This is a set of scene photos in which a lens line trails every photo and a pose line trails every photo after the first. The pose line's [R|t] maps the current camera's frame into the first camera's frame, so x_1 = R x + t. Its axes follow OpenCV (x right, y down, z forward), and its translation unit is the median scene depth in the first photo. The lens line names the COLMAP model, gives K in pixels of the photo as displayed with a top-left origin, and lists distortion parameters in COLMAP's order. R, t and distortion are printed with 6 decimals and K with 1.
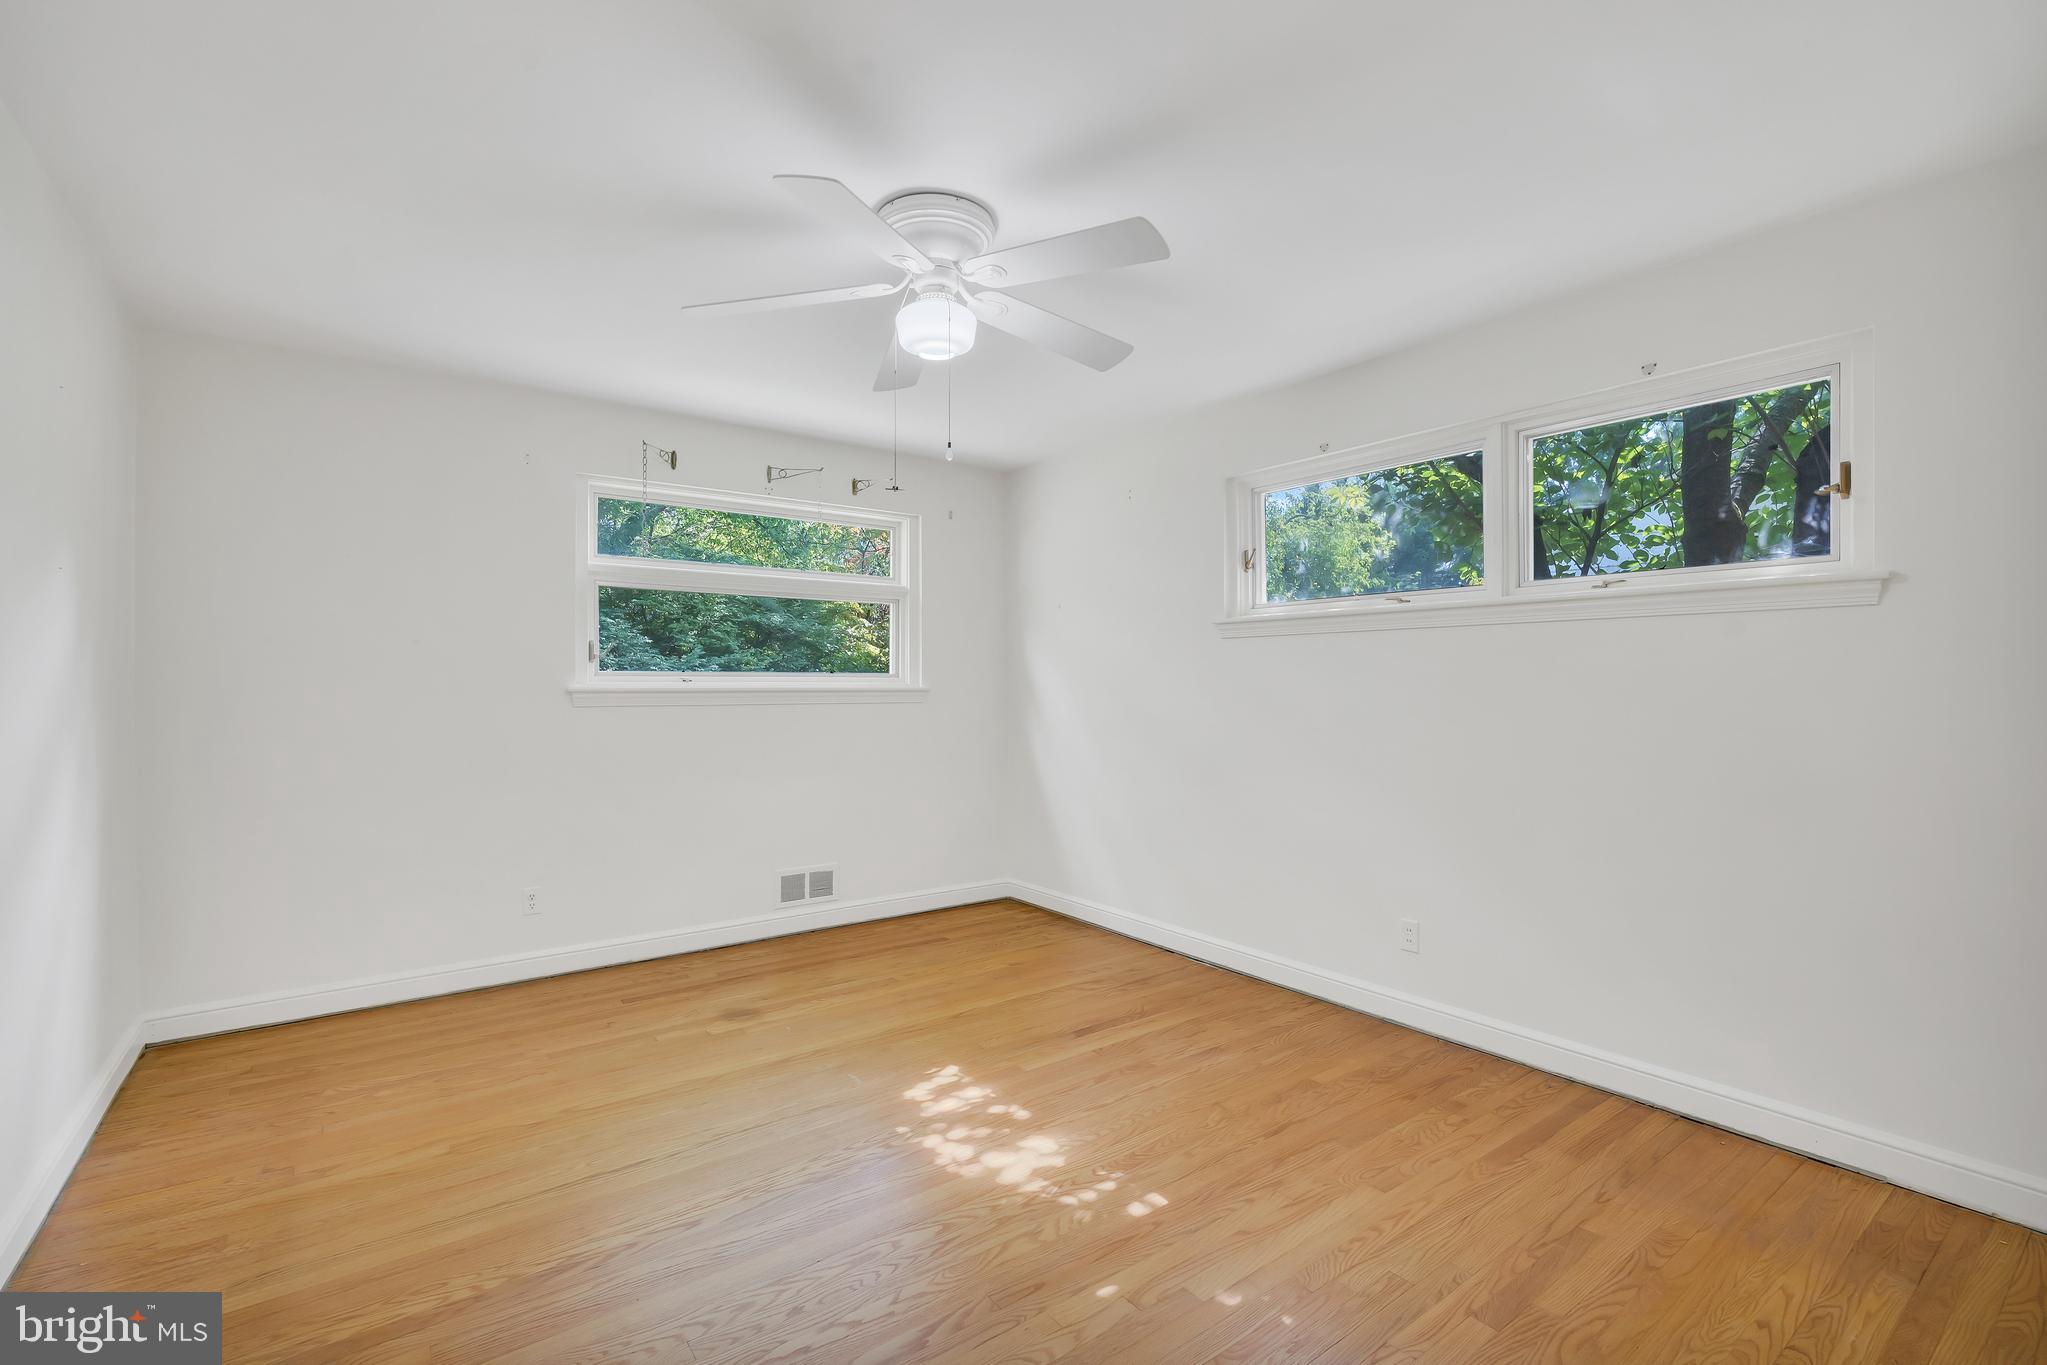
lens RADIAL K [[908.7, 0, 1028.1], [0, 908.7, 679.2], [0, 0, 1]] dist [-0.002260, 0.000477]
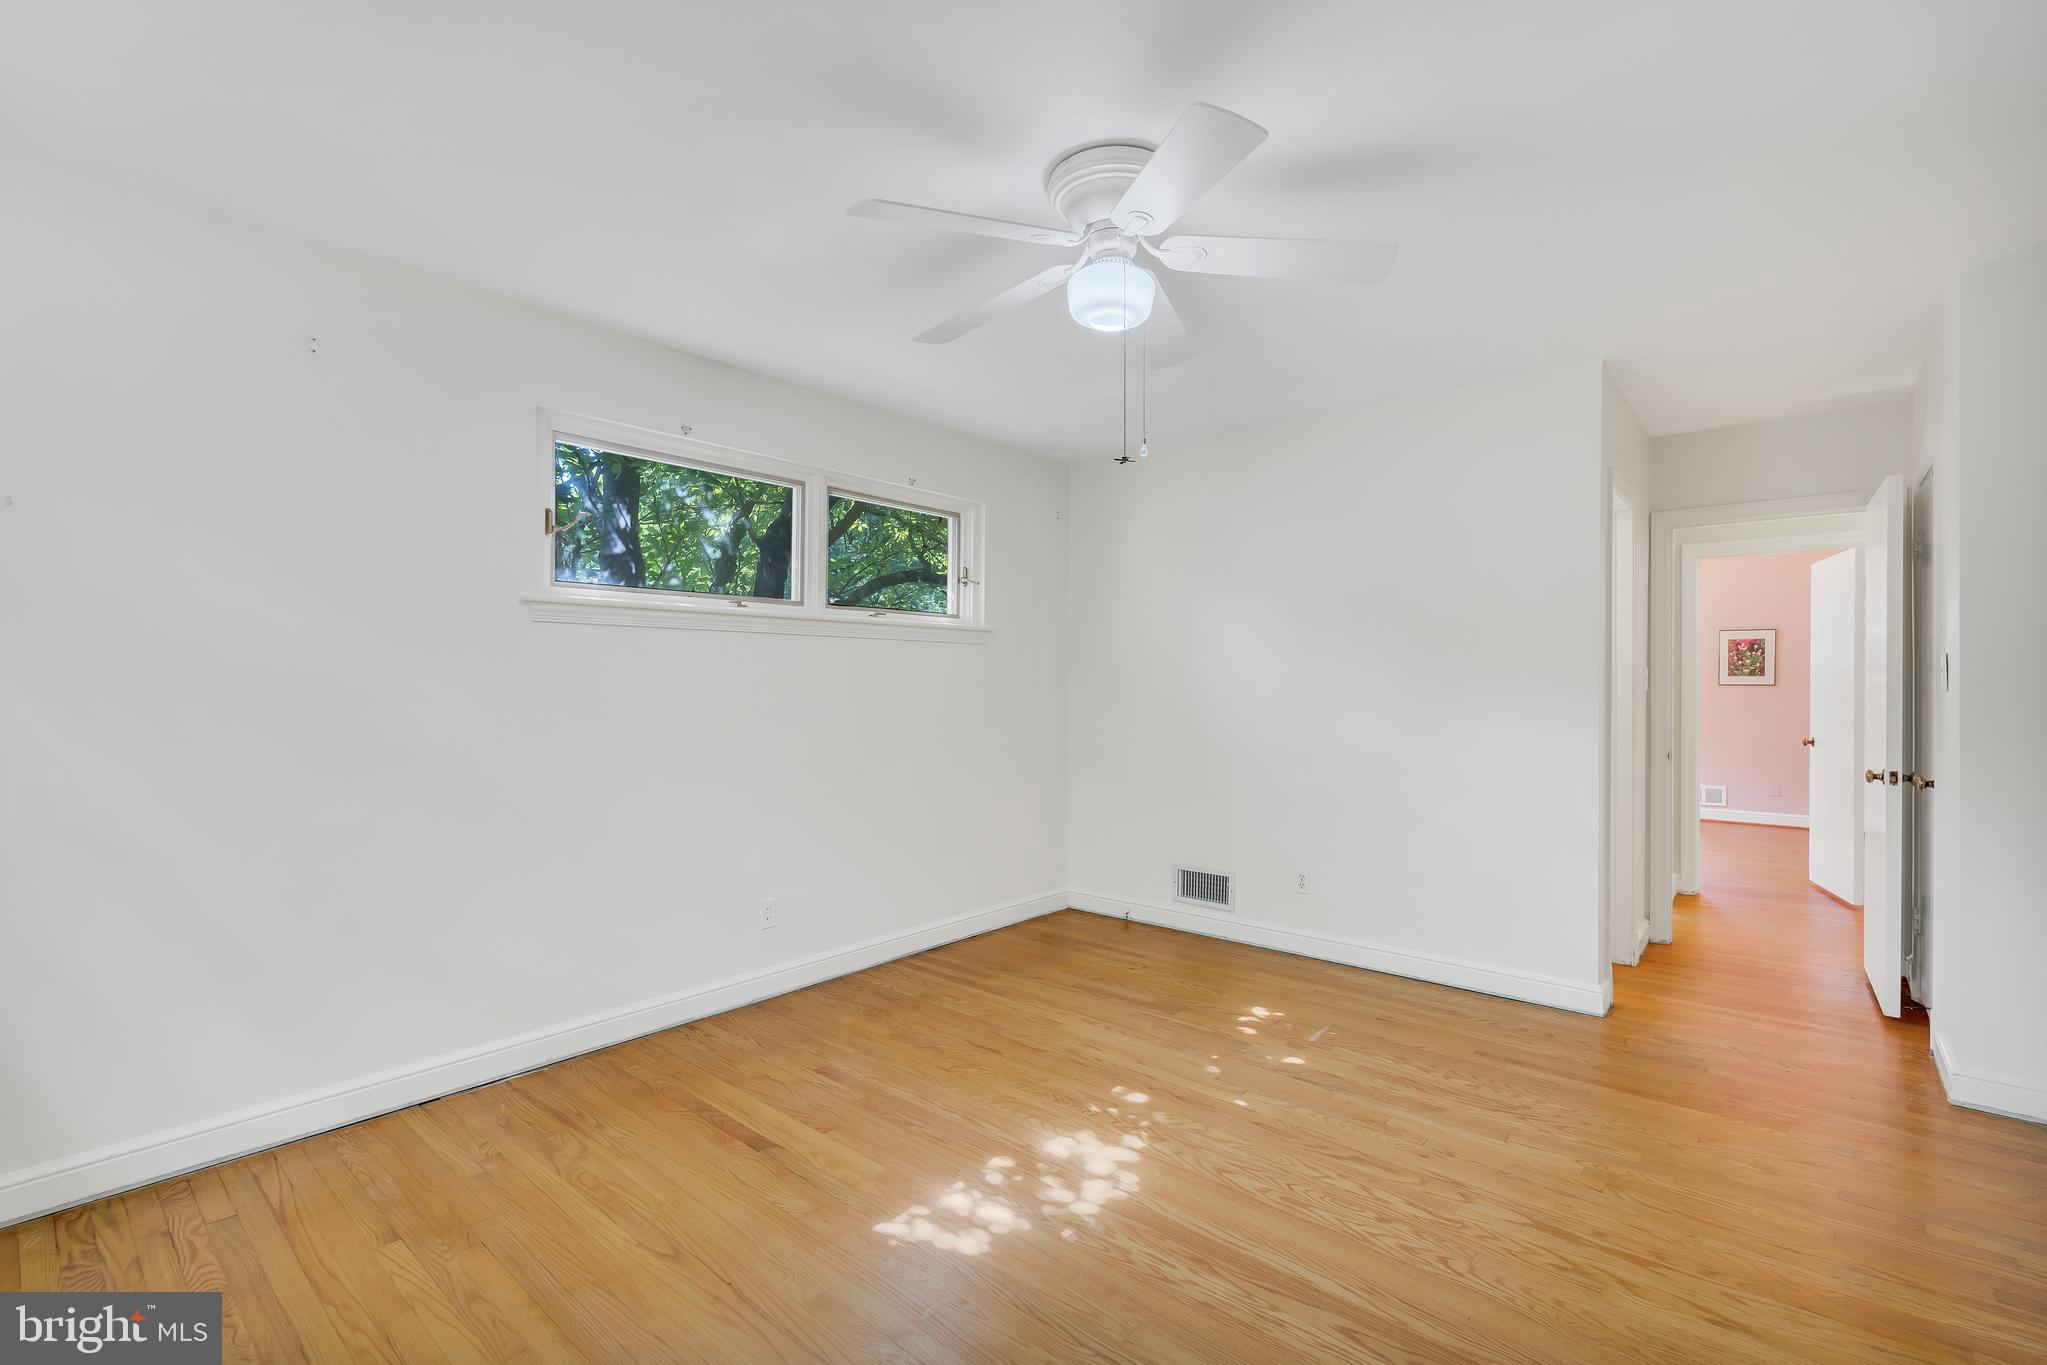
lens RADIAL K [[908.7, 0, 1028.1], [0, 908.7, 679.2], [0, 0, 1]] dist [-0.002260, 0.000477]
pose [[-0.234291, 0.004186, 0.972158, -0.873172], [-0.017412, 0.999812, -0.008501, 0.006513], [-0.972011, -0.018919, -0.234174, 1.168790]]
